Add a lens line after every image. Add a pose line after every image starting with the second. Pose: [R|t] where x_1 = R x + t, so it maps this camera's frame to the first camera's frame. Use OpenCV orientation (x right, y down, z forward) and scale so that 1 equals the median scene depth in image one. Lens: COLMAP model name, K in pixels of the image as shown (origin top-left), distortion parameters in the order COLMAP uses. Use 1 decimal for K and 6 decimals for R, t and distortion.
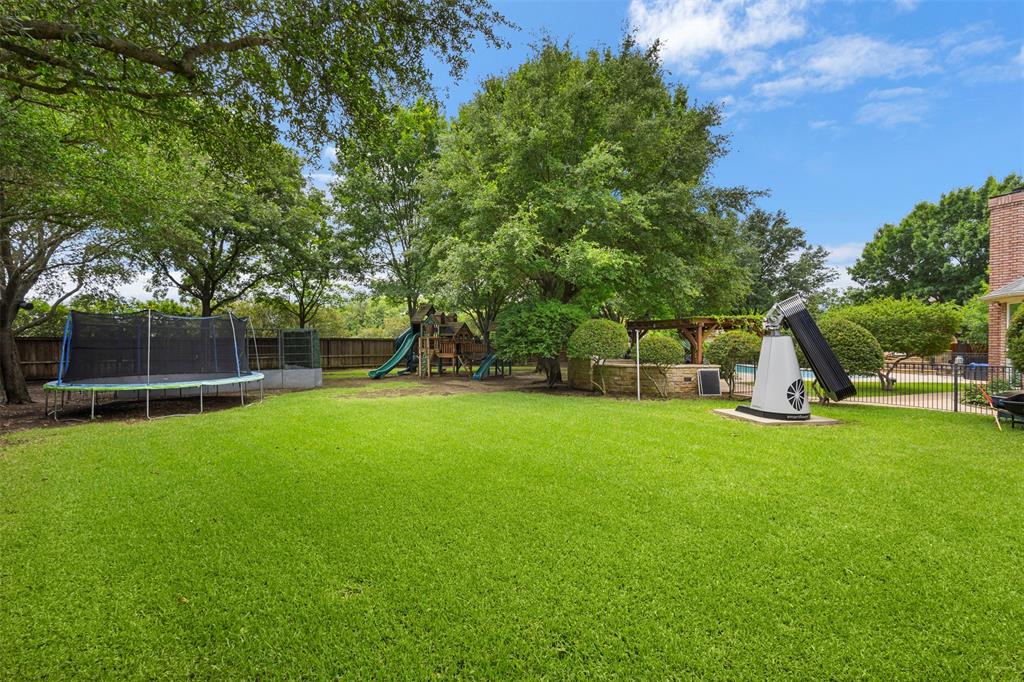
lens RADIAL K [[471.5, 0, 511.5], [0, 471.5, 344.2], [0, 0, 1]] dist [-0.001294, -0.000427]
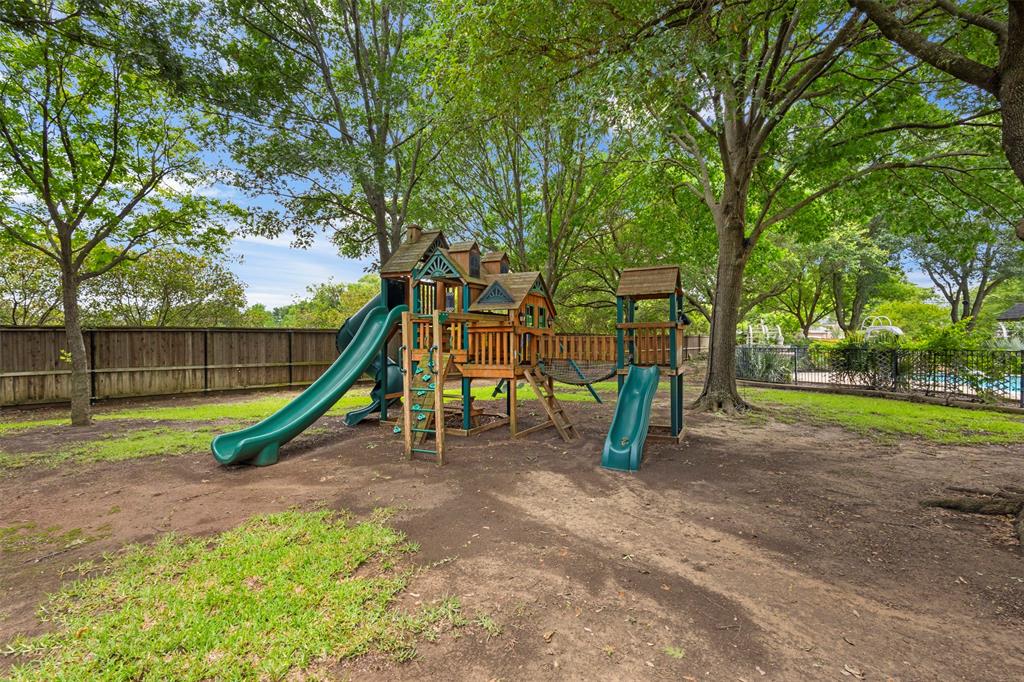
lens RADIAL K [[471.5, 0, 511.5], [0, 471.5, 344.2], [0, 0, 1]] dist [-0.001294, -0.000427]
pose [[0.999753, -0.004745, 0.021698, -0.125520], [0.004708, 0.999987, 0.001764, 0.004970], [-0.021706, -0.001661, 0.999763, 0.651958]]
